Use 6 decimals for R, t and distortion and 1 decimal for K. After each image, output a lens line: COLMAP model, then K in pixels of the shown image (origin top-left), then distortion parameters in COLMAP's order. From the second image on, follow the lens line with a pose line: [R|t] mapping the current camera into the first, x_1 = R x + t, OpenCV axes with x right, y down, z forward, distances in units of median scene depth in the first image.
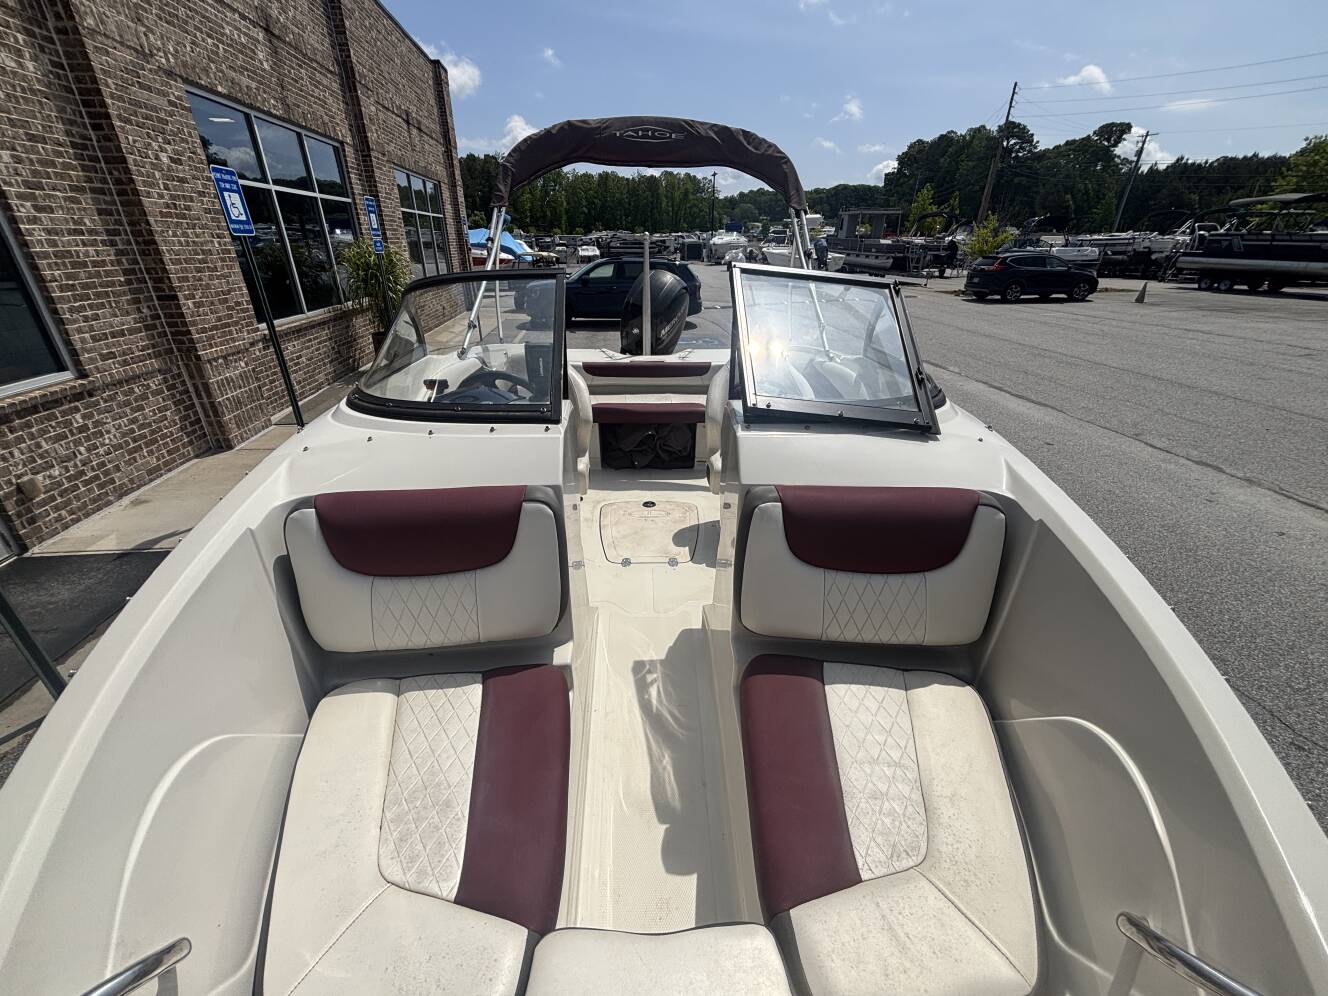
lens RADIAL K [[534.8, 0, 660.1], [0, 534.8, 501.9], [0, 0, 1]] dist [0.000511, 0.000269]
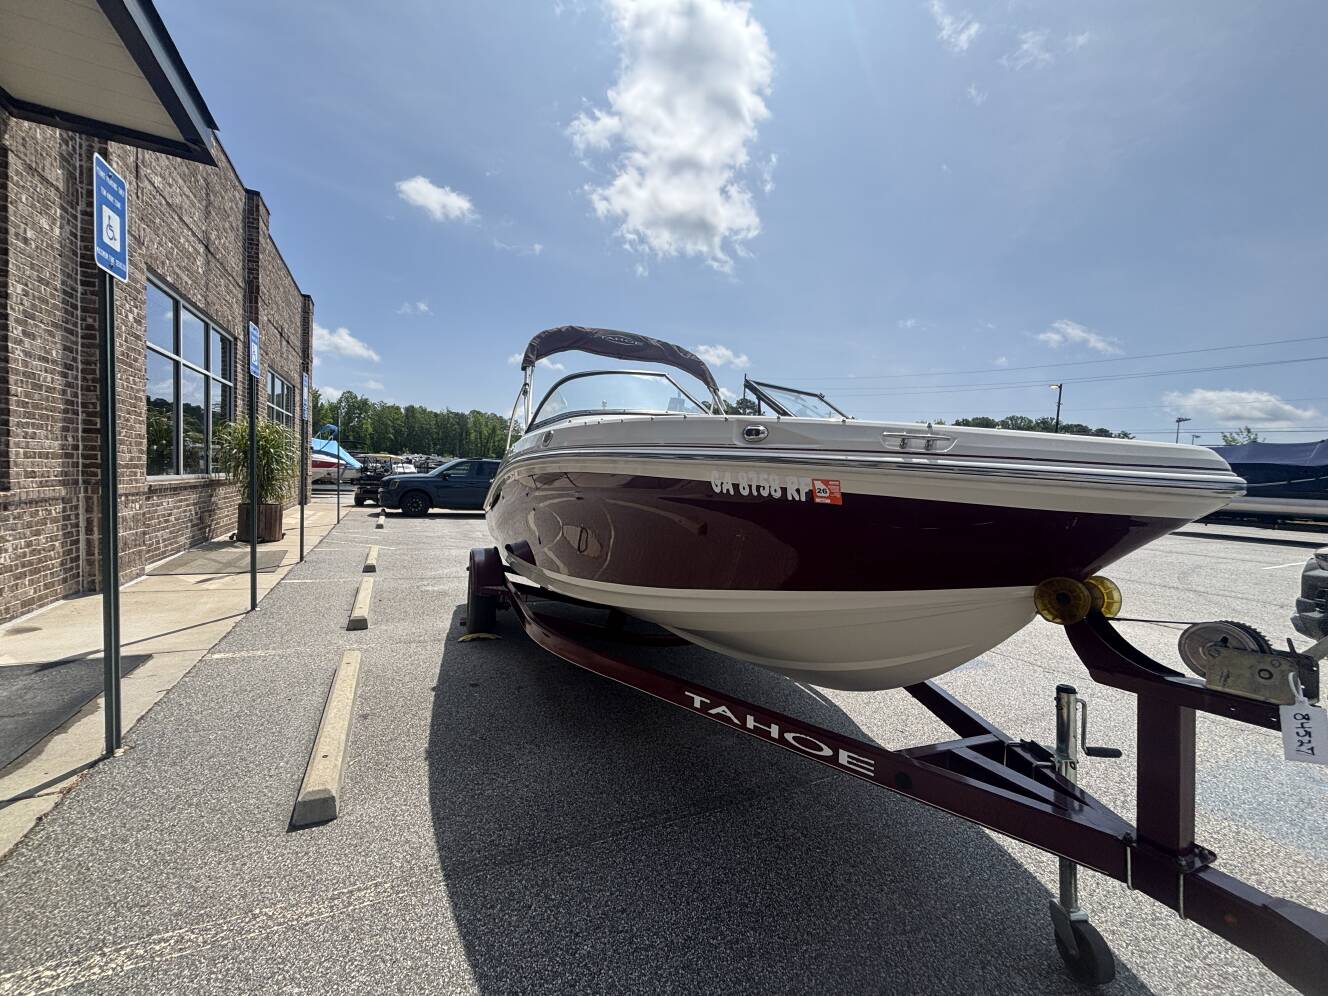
lens RADIAL K [[534.8, 0, 655.8], [0, 534.8, 503.7], [0, 0, 1]] dist [0.000511, 0.000269]
pose [[0.940742, 0.021949, 0.338411, -0.217672], [0.110231, 0.923923, -0.366355, 0.167148], [-0.320707, 0.381949, 0.866754, -0.102344]]
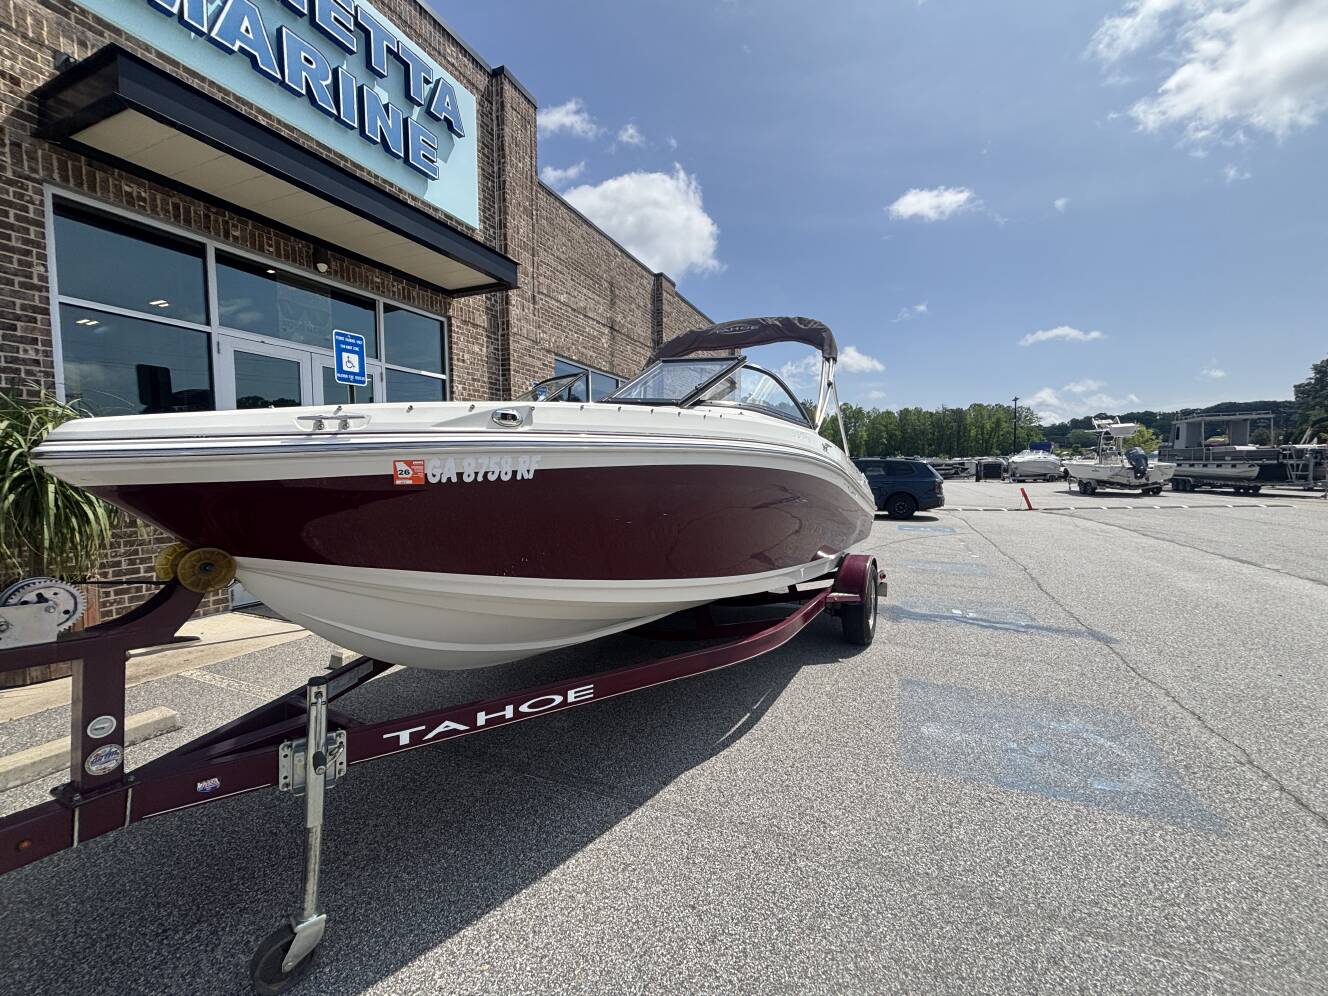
lens RADIAL K [[534.8, 0, 660.1], [0, 534.8, 501.3], [0, 0, 1]] dist [0.000511, 0.000269]
pose [[0.863837, 0.017987, -0.503450, 0.275404], [-0.210821, 0.920552, -0.328844, 0.154829], [0.457537, 0.390206, 0.798999, -0.066077]]
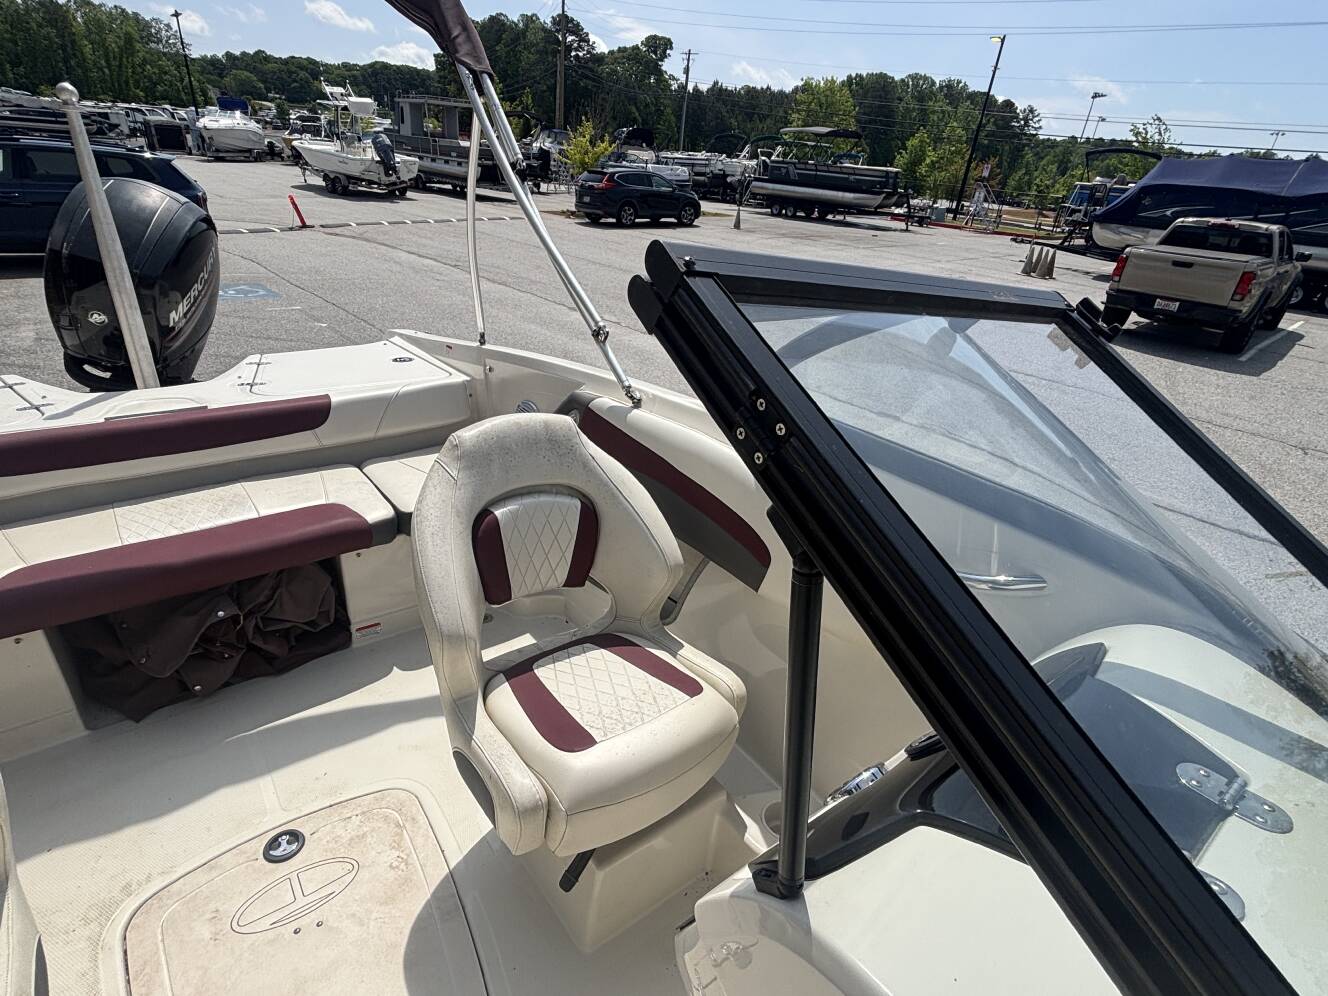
lens RADIAL K [[675.1, 0, 656.2], [0, 675.1, 500.9], [0, 0, 1]] dist [-0.002596, 0.002761]
pose [[0.808885, -0.213859, 0.547695, -0.007370], [0.192600, 0.976487, 0.096841, -0.098654], [-0.555527, 0.027153, 0.831055, 0.206804]]
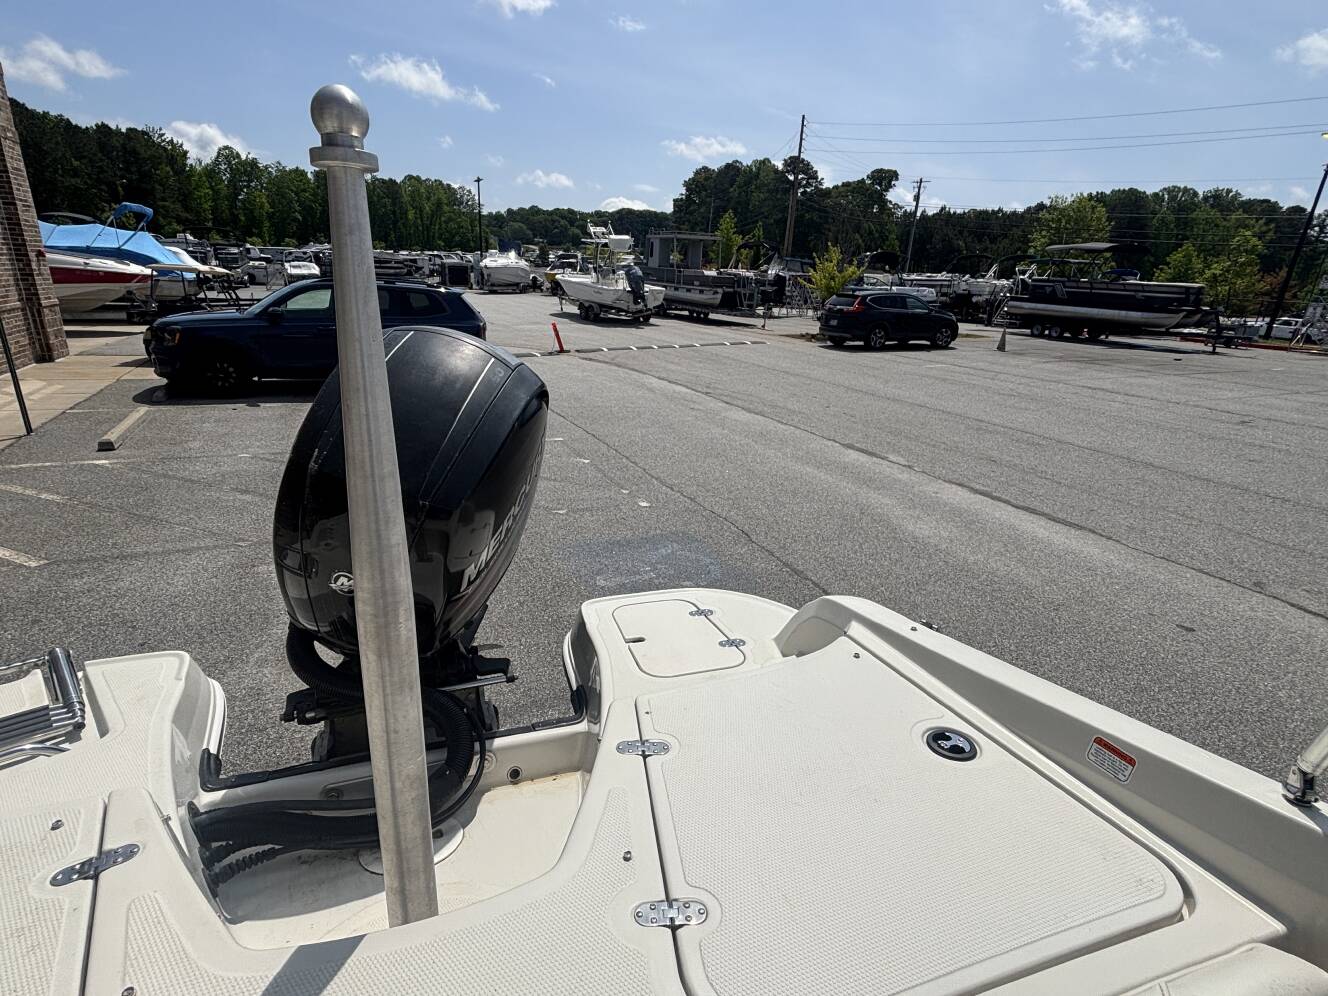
lens RADIAL K [[675.1, 0, 658.8], [0, 675.1, 507.3], [0, 0, 1]] dist [-0.002596, 0.002761]
pose [[0.943419, -0.071355, 0.323833, -0.007368], [0.106804, 0.989919, -0.093027, -0.217637], [-0.313931, 0.122351, 0.941530, 0.478063]]
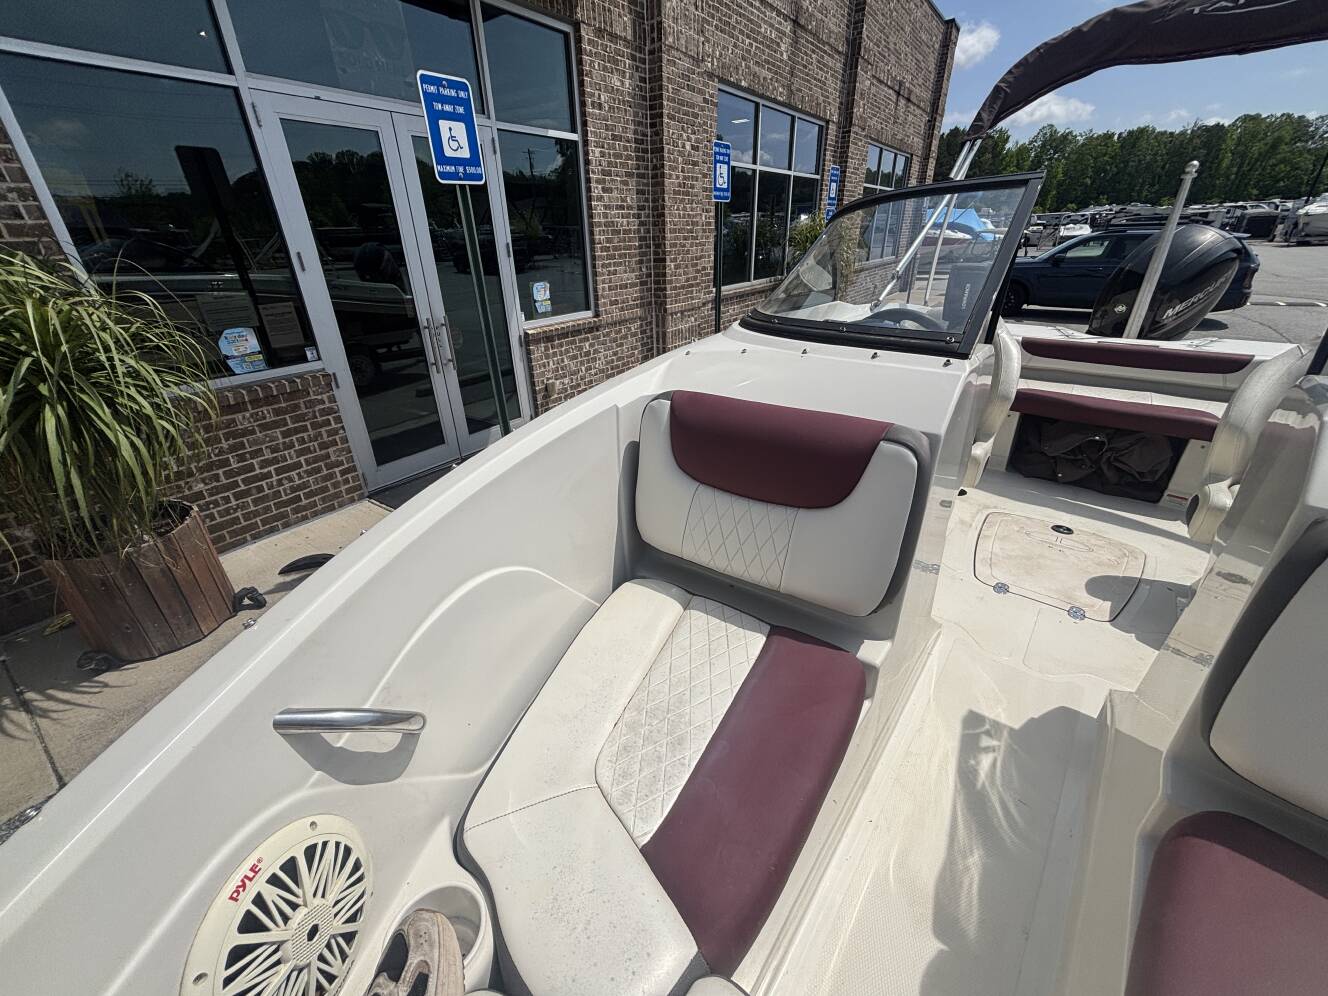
lens RADIAL K [[534.8, 0, 659.6], [0, 534.8, 501.6], [0, 0, 1]] dist [0.000511, 0.000269]
pose [[0.747714, 0.281045, -0.601612, -0.001416], [-0.267419, 0.956743, 0.114583, 0.014058], [0.607791, 0.075207, 0.790528, 0.035574]]
